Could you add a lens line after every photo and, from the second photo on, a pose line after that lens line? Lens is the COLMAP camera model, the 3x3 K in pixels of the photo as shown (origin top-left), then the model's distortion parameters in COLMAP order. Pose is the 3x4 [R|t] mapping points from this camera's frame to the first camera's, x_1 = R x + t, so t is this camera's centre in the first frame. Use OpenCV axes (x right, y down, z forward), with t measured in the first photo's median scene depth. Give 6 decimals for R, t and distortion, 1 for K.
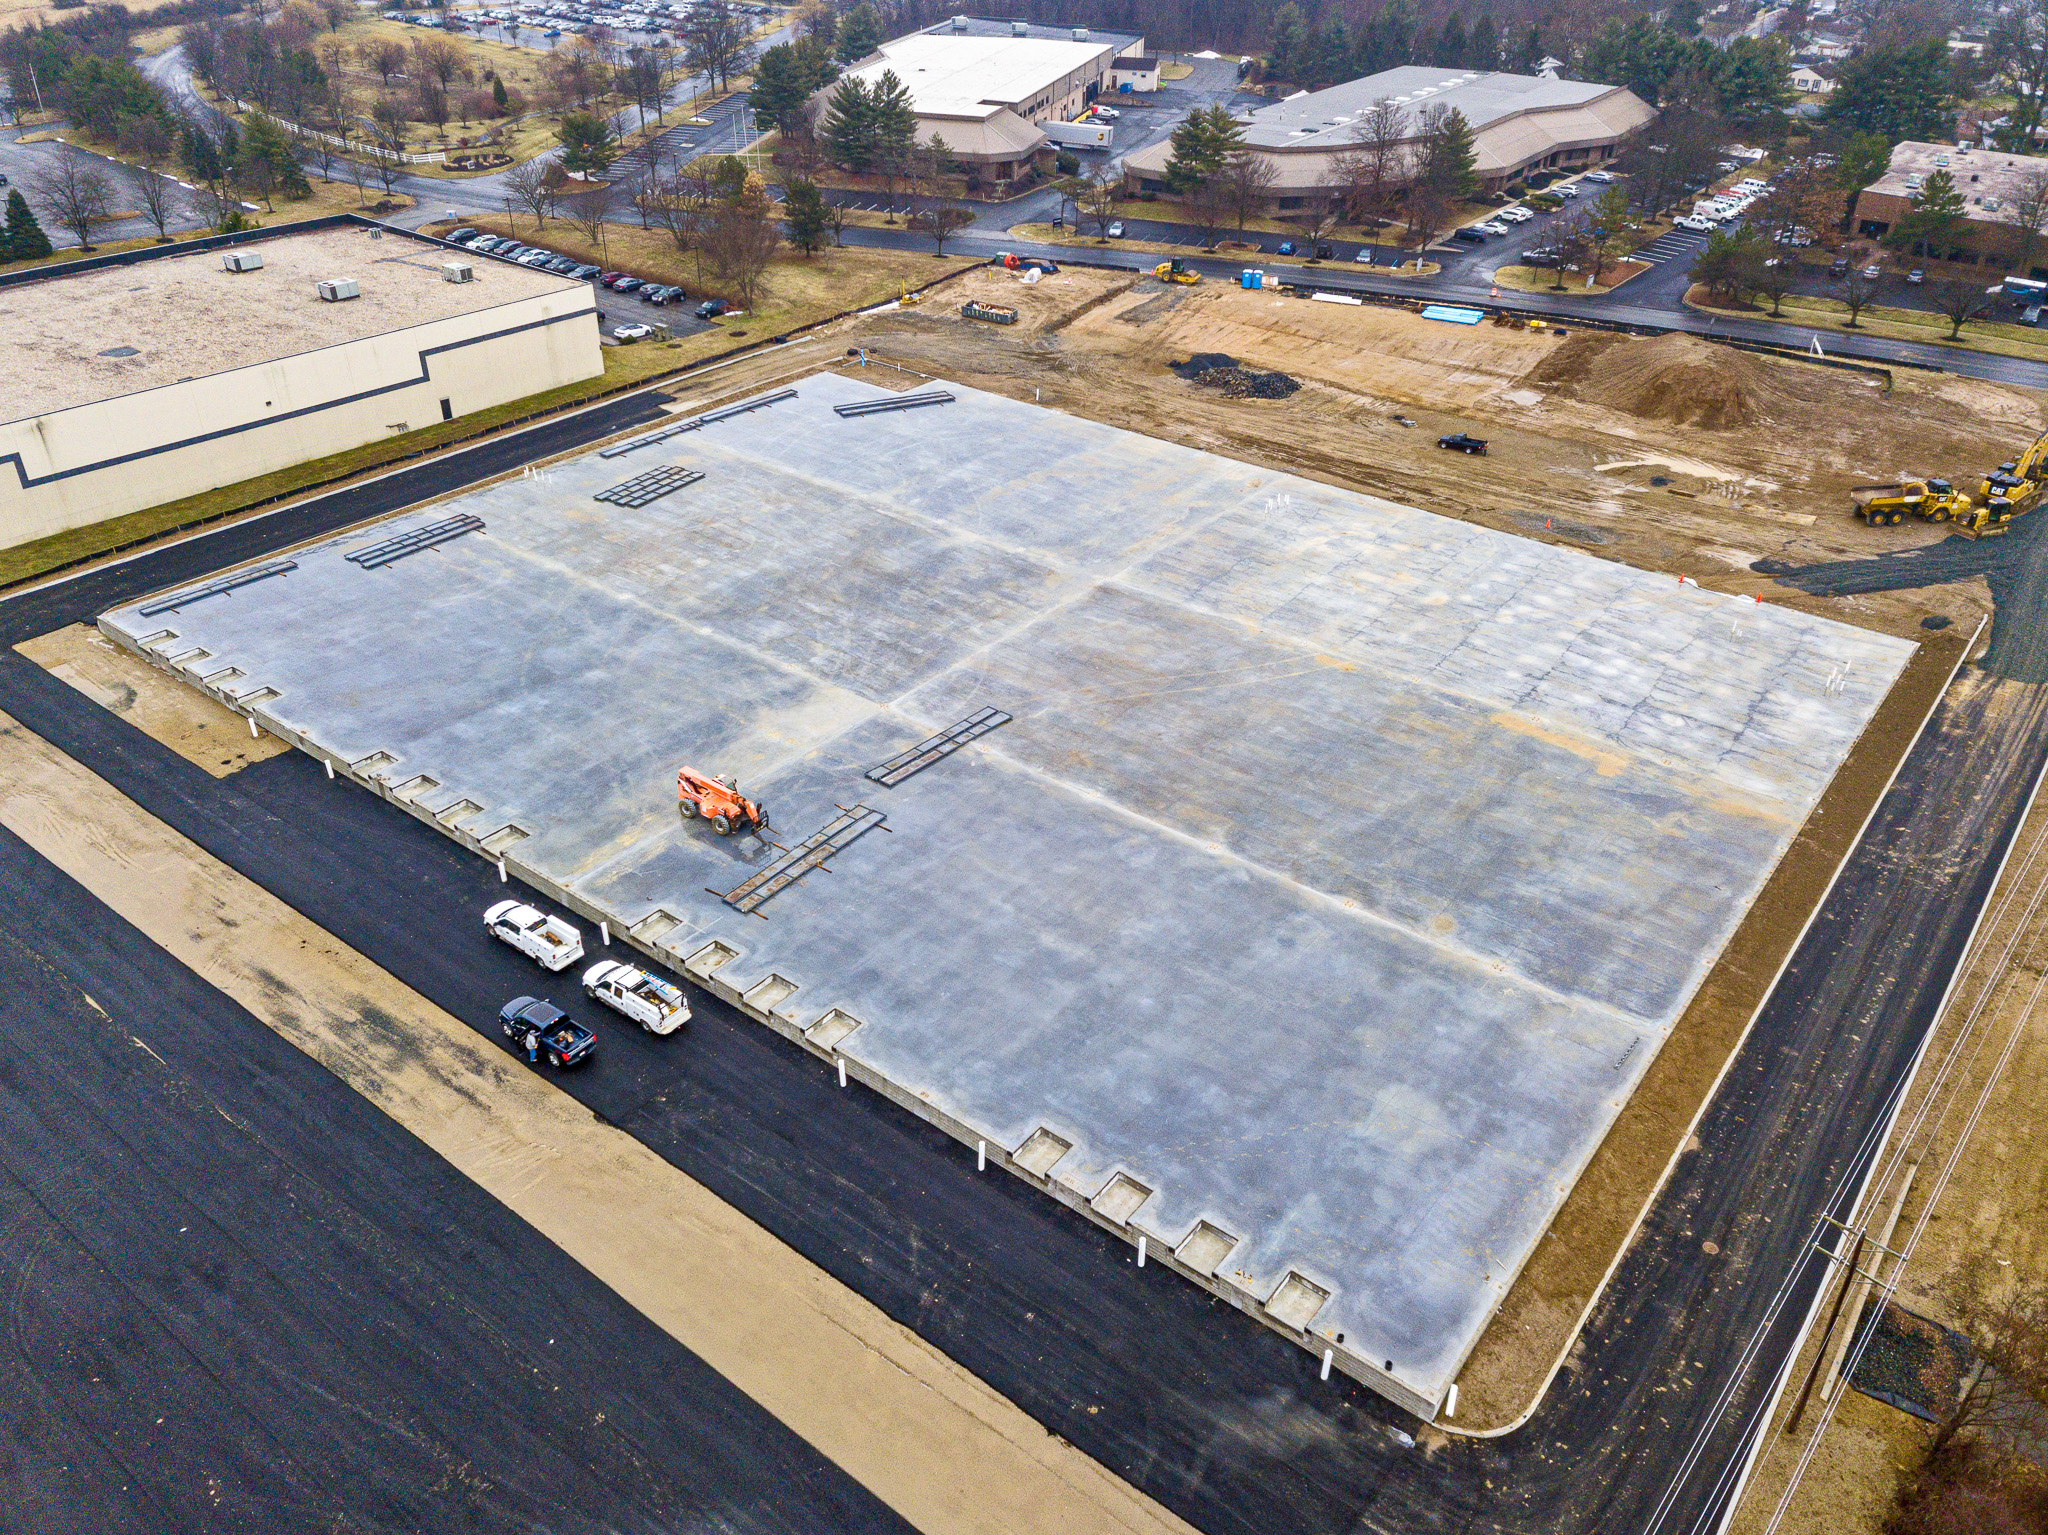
lens RADIAL K [[1536.8, 0, 1024.0], [0, 1536.8, 767.5], [0, 0, 1]] dist [0.028462, 0.002964]
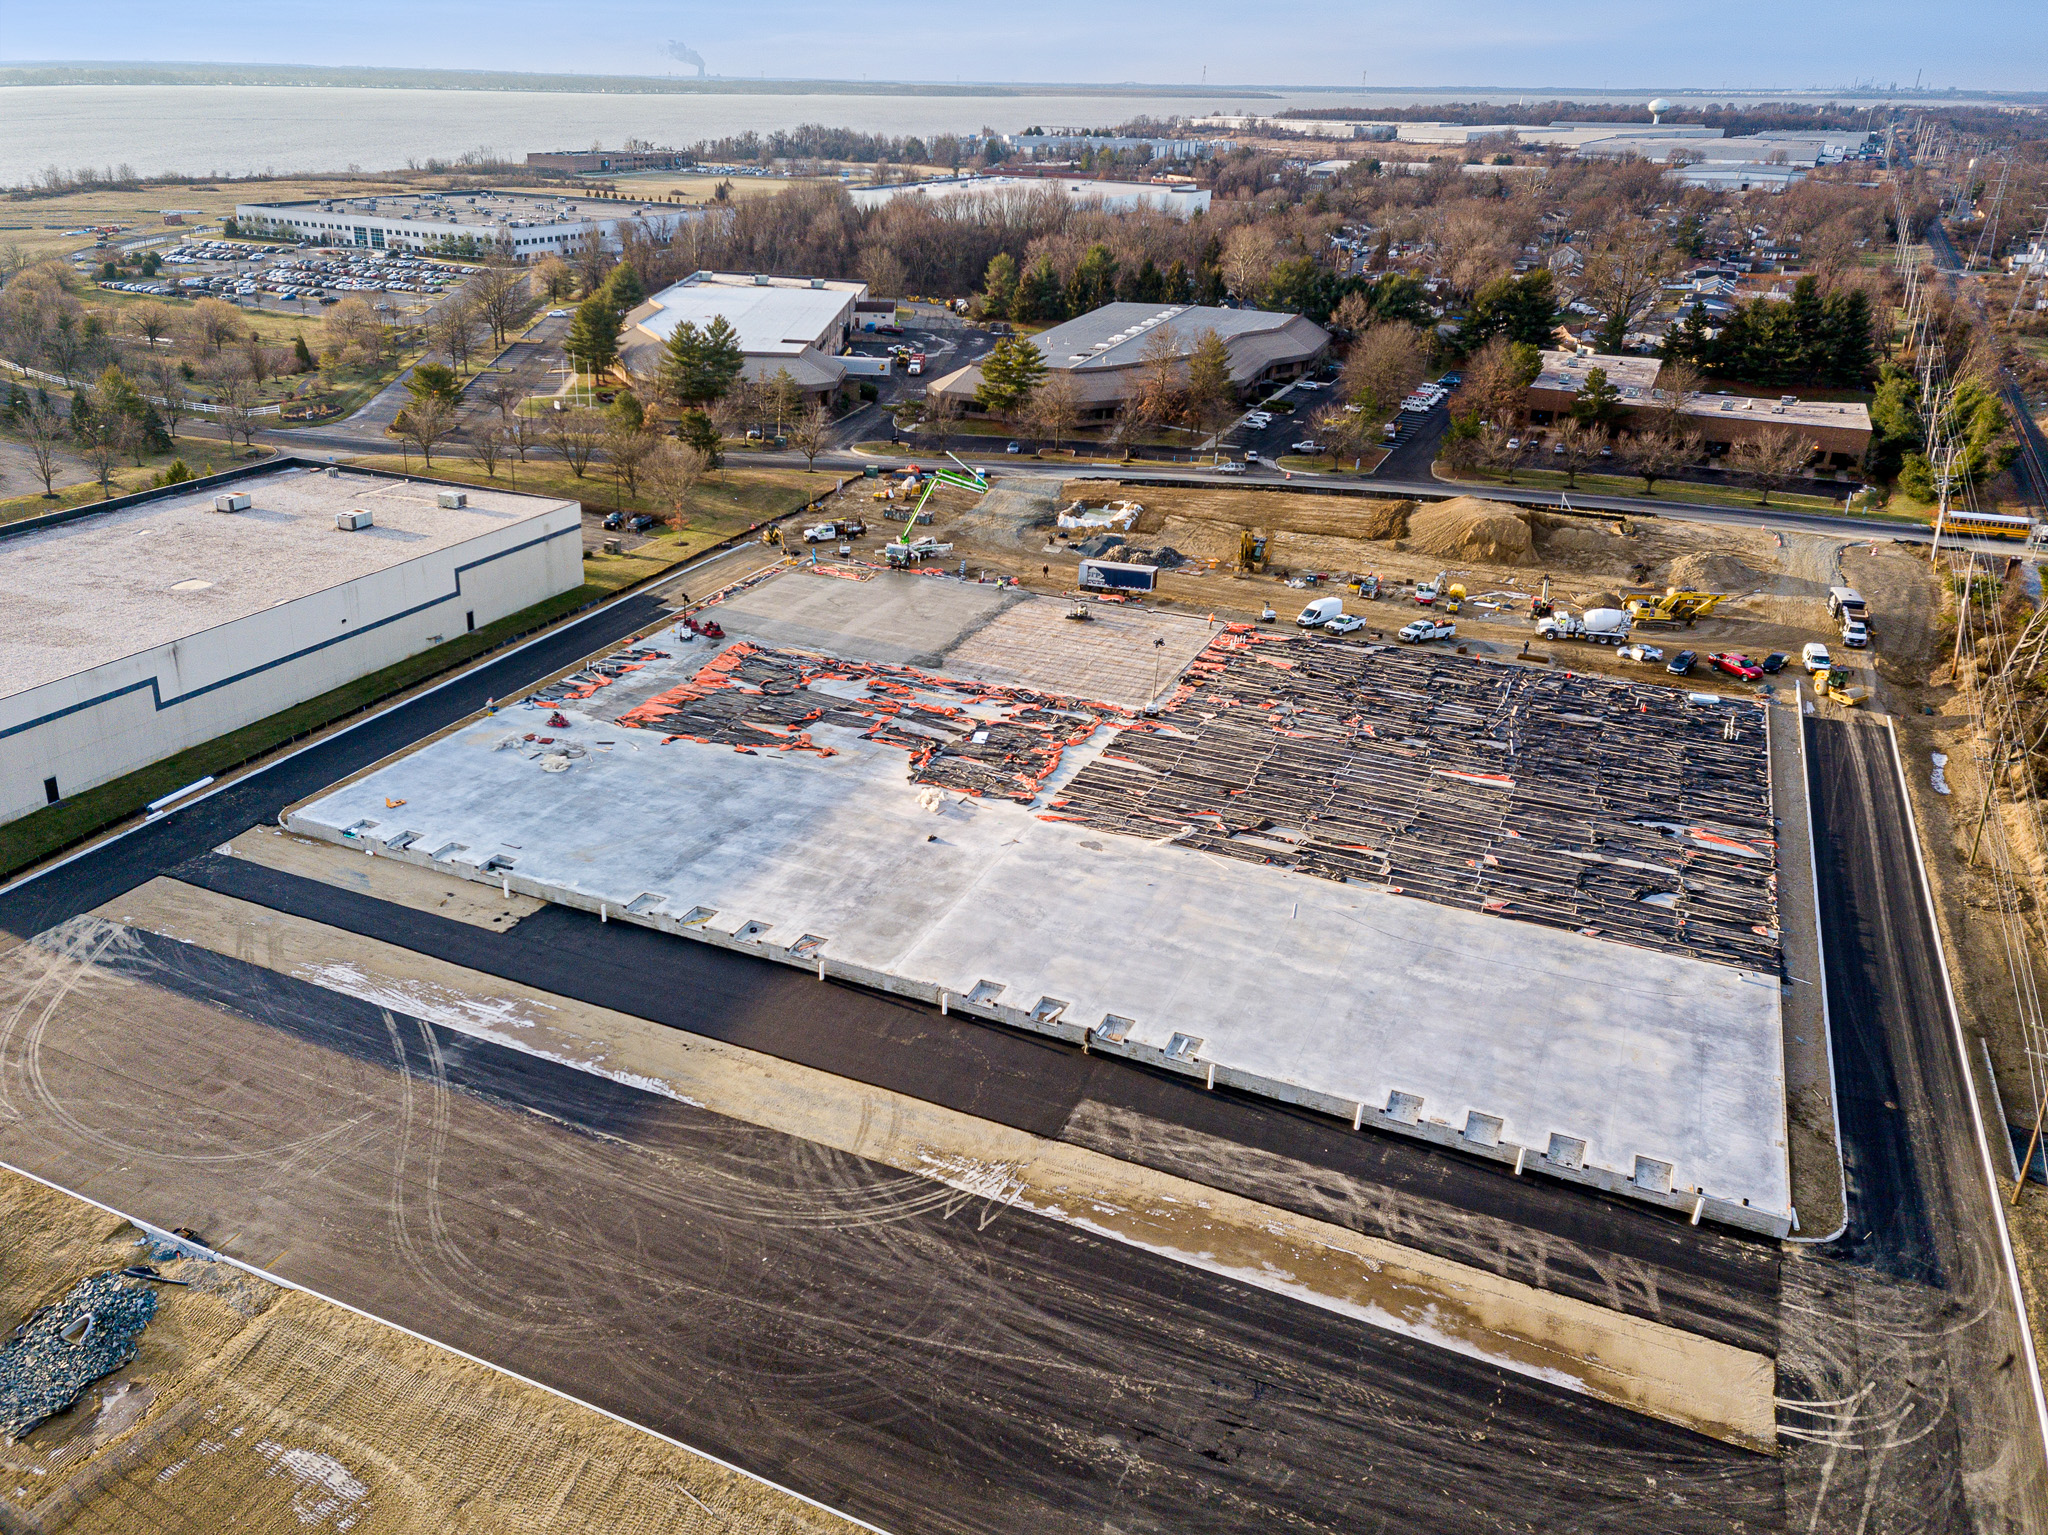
lens RADIAL K [[1556.8, 0, 957.1], [0, 1556.8, 765.3], [0, 0, 1]] dist [0.025429, -0.001387]
pose [[0.973742, -0.090141, 0.209049, -0.265837], [0.119538, 0.983944, -0.132531, 0.046765], [-0.193746, 0.154040, 0.968883, -0.089888]]
